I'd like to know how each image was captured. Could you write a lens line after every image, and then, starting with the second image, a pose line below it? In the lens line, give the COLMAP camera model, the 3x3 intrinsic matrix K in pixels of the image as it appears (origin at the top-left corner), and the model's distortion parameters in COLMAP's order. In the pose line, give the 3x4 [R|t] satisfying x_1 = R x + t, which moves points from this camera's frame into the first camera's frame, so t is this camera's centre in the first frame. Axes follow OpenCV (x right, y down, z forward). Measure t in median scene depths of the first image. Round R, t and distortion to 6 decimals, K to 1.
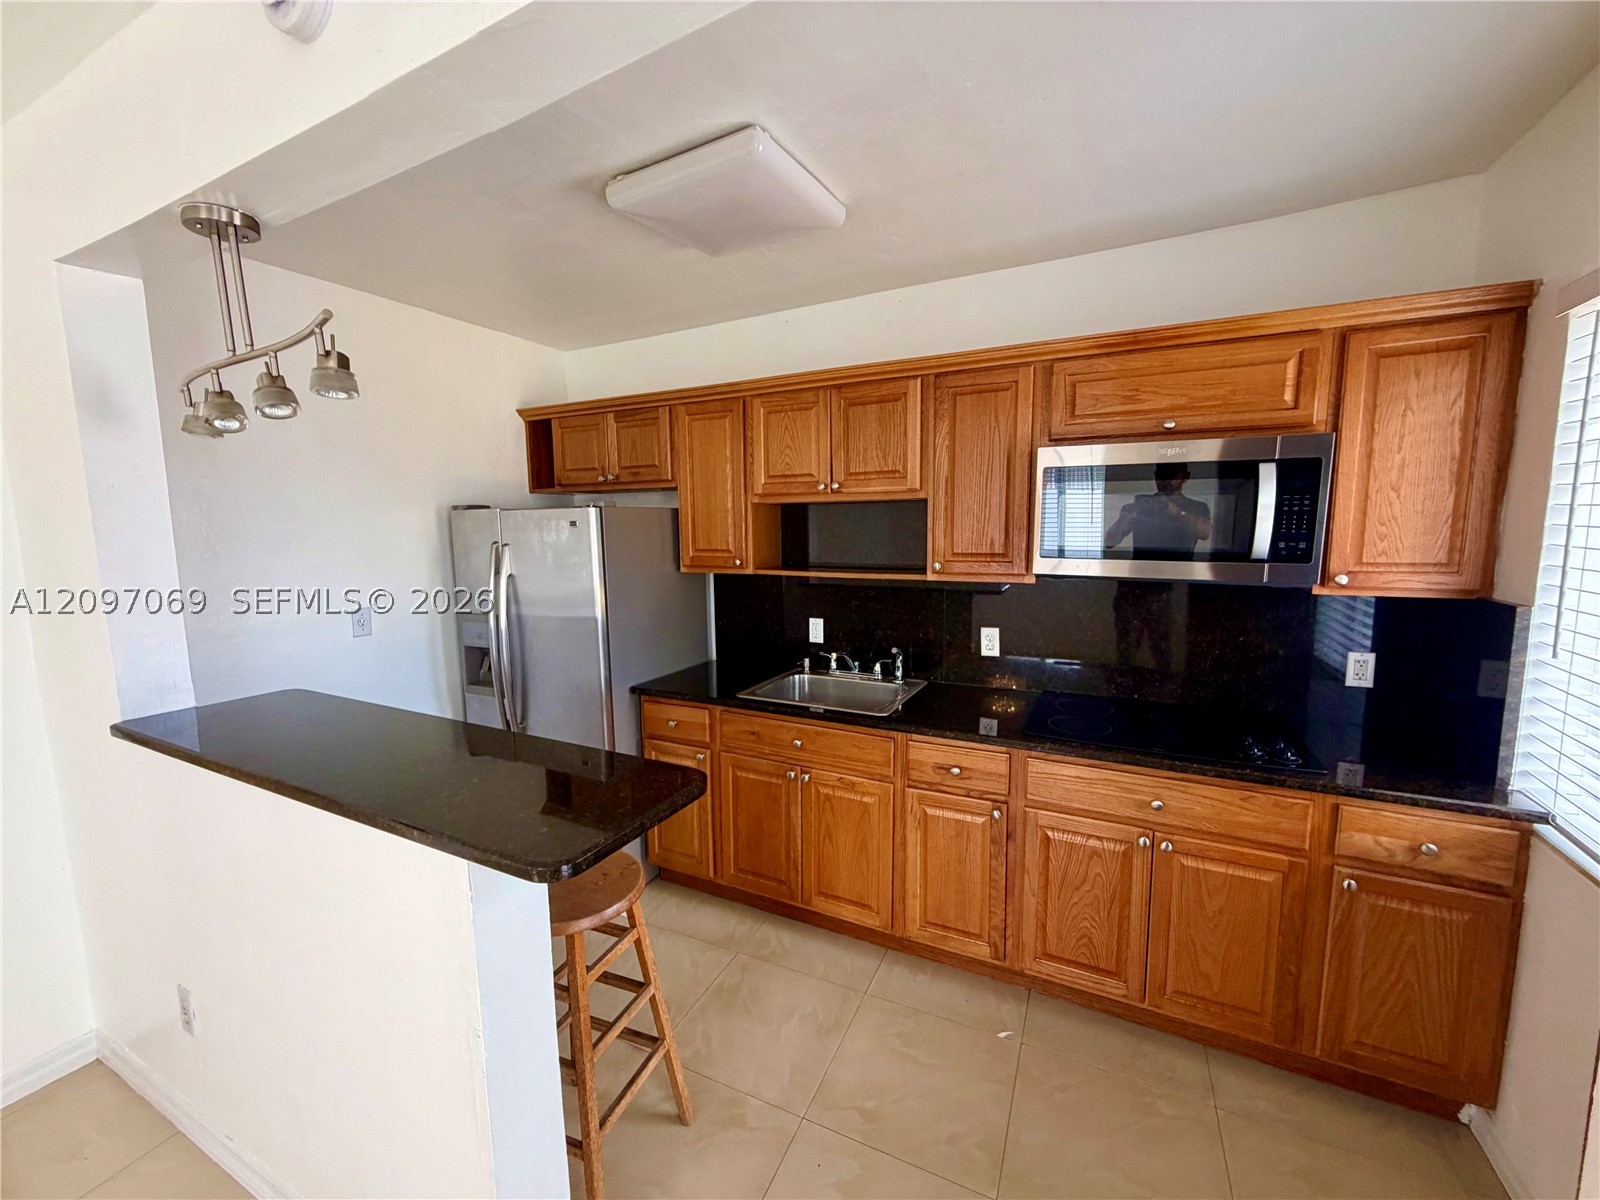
lens RADIAL K [[638.5, 0, 794.8], [0, 638.5, 602.0], [0, 0, 1]] dist [-0.001115, -0.000132]
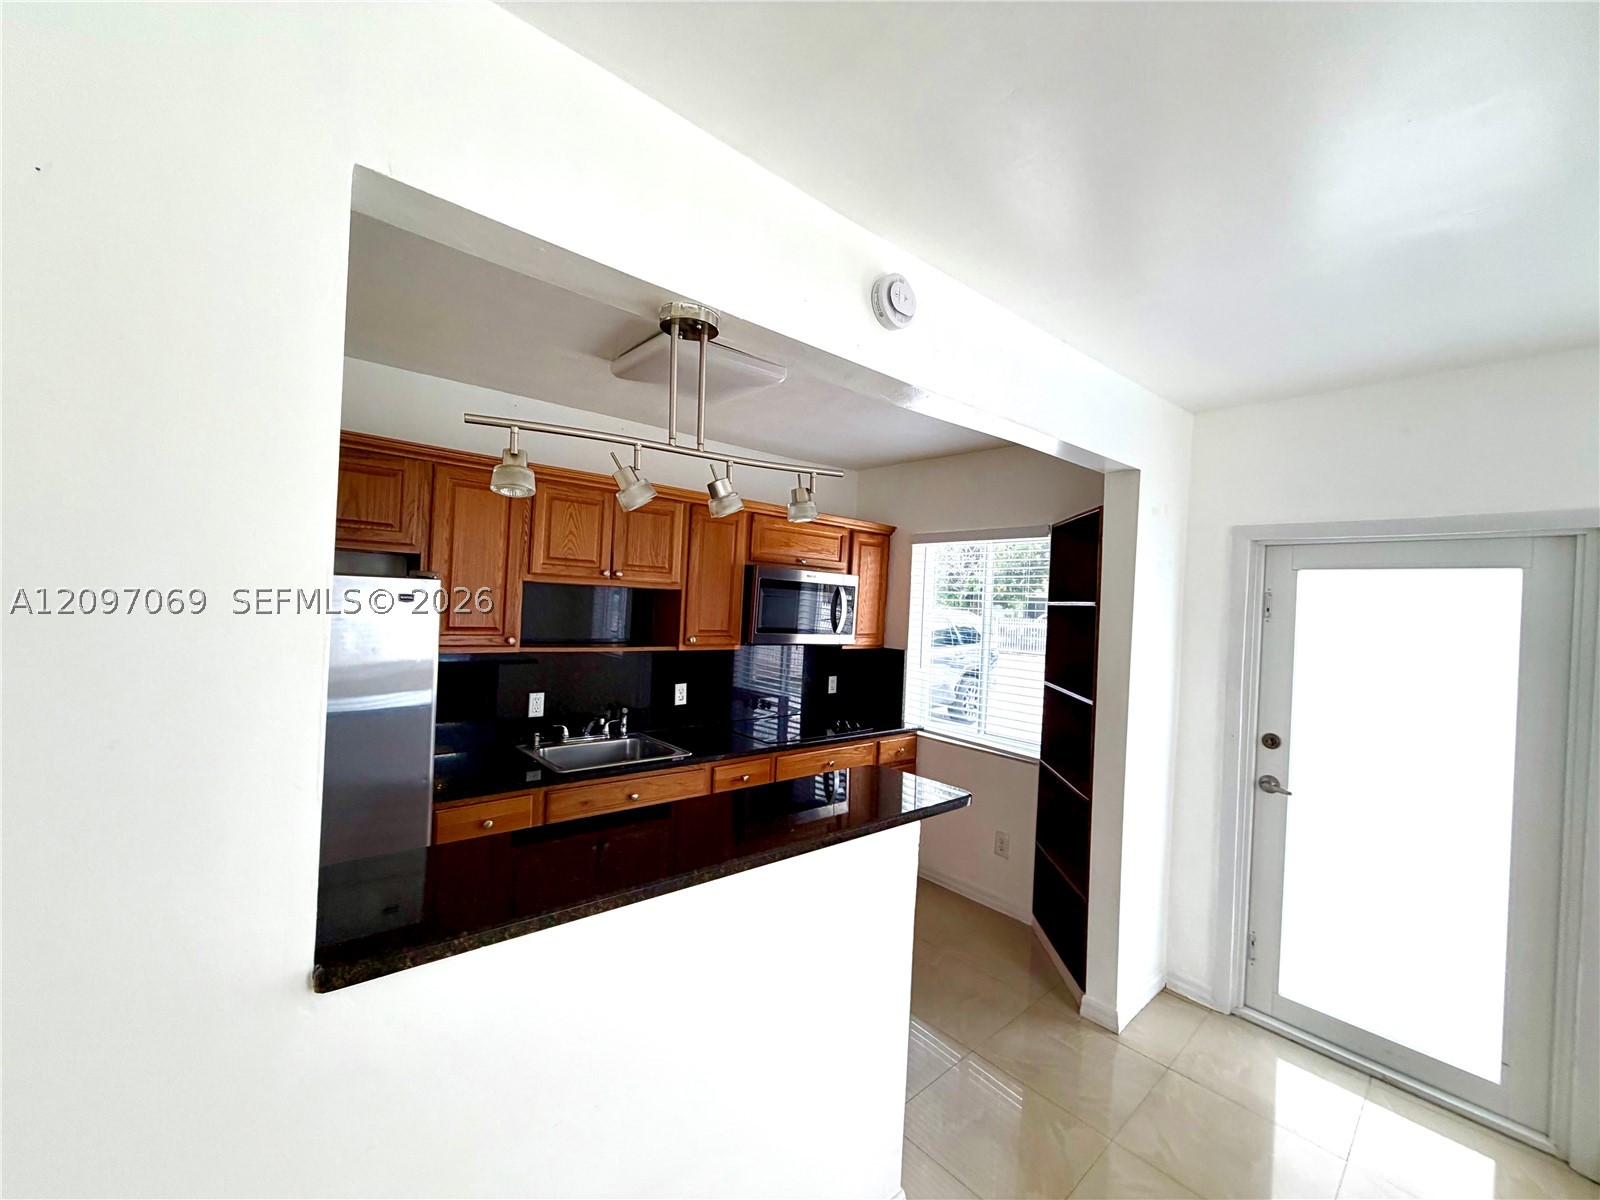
lens RADIAL K [[638.5, 0, 794.8], [0, 638.5, 602.0], [0, 0, 1]] dist [-0.001115, -0.000132]
pose [[0.380922, 0.026626, 0.924224, -0.935567], [0.058488, 0.996889, -0.052826, -0.050671], [-0.922755, 0.074179, 0.378180, 0.264526]]
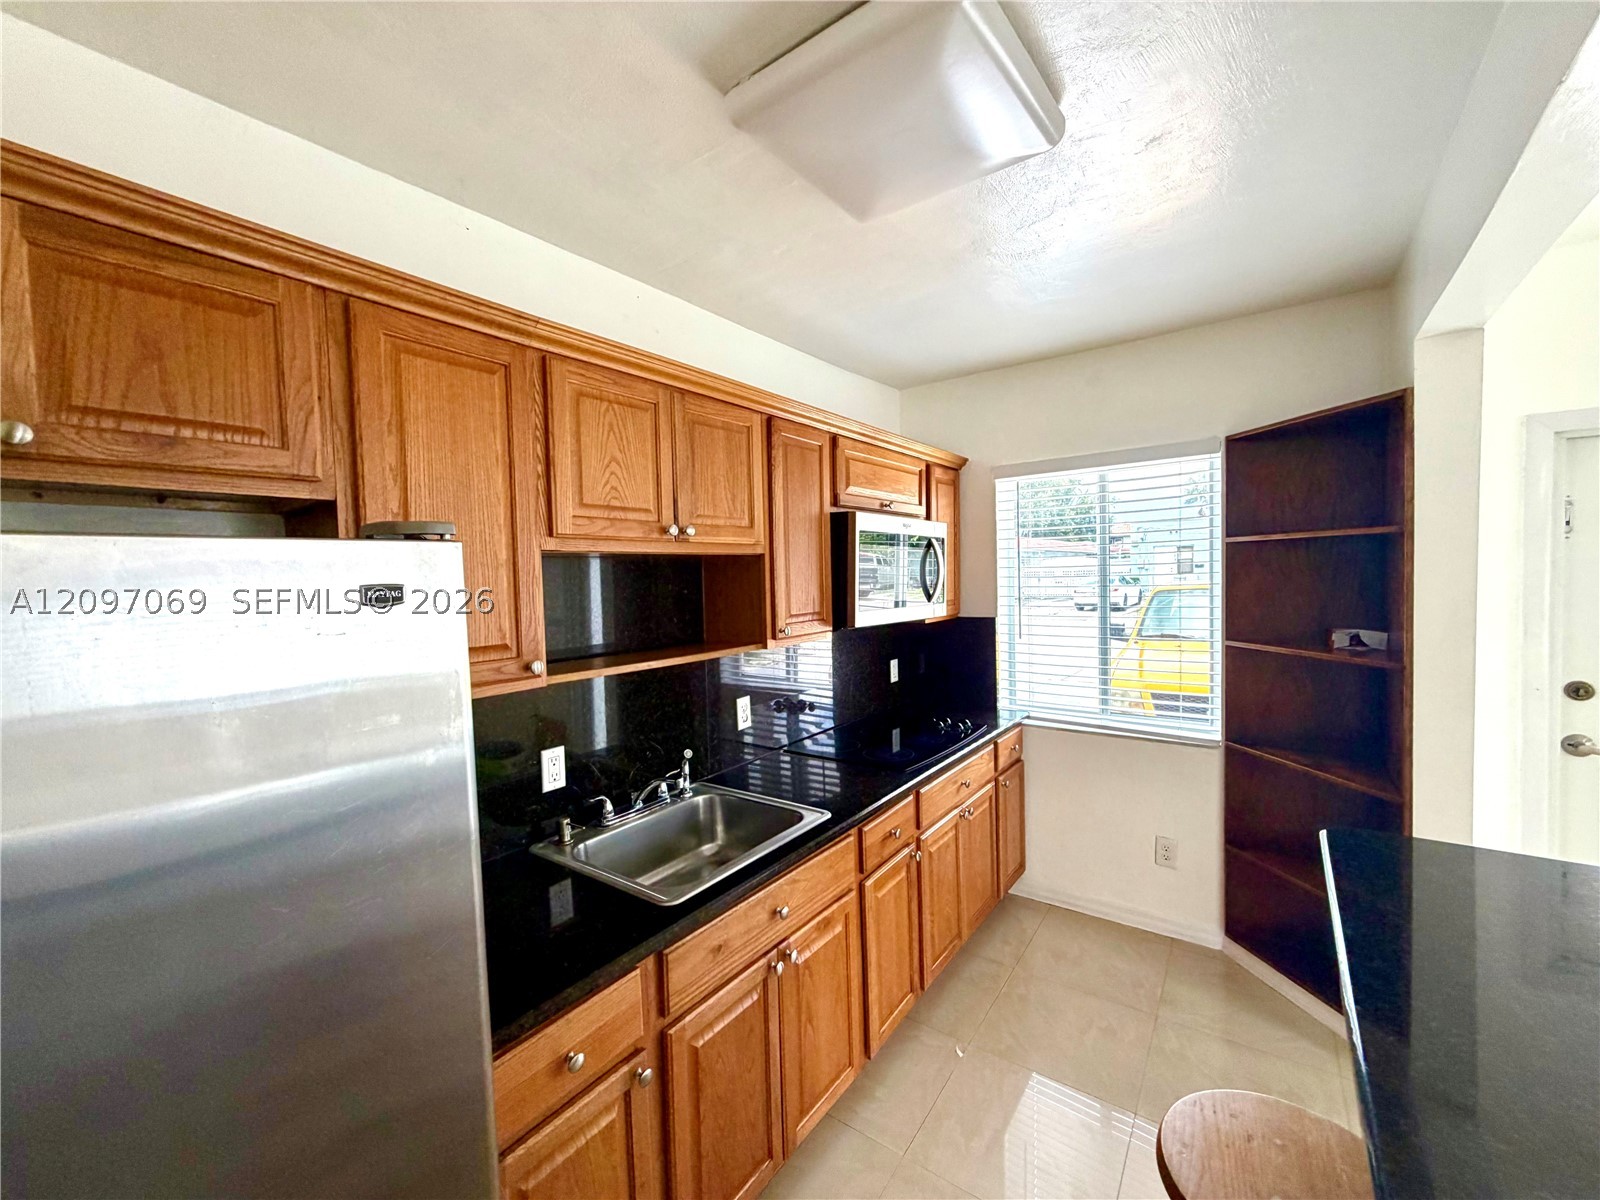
lens RADIAL K [[644.9, 0, 800.0], [0, 644.9, 600.0], [0, 0, 1]] dist [0.001146, -0.000279]
pose [[0.170482, -0.033926, 0.984777, -0.626499], [0.145217, 0.989359, 0.008944, -0.100647], [-0.974601, 0.141482, 0.173595, 0.799939]]
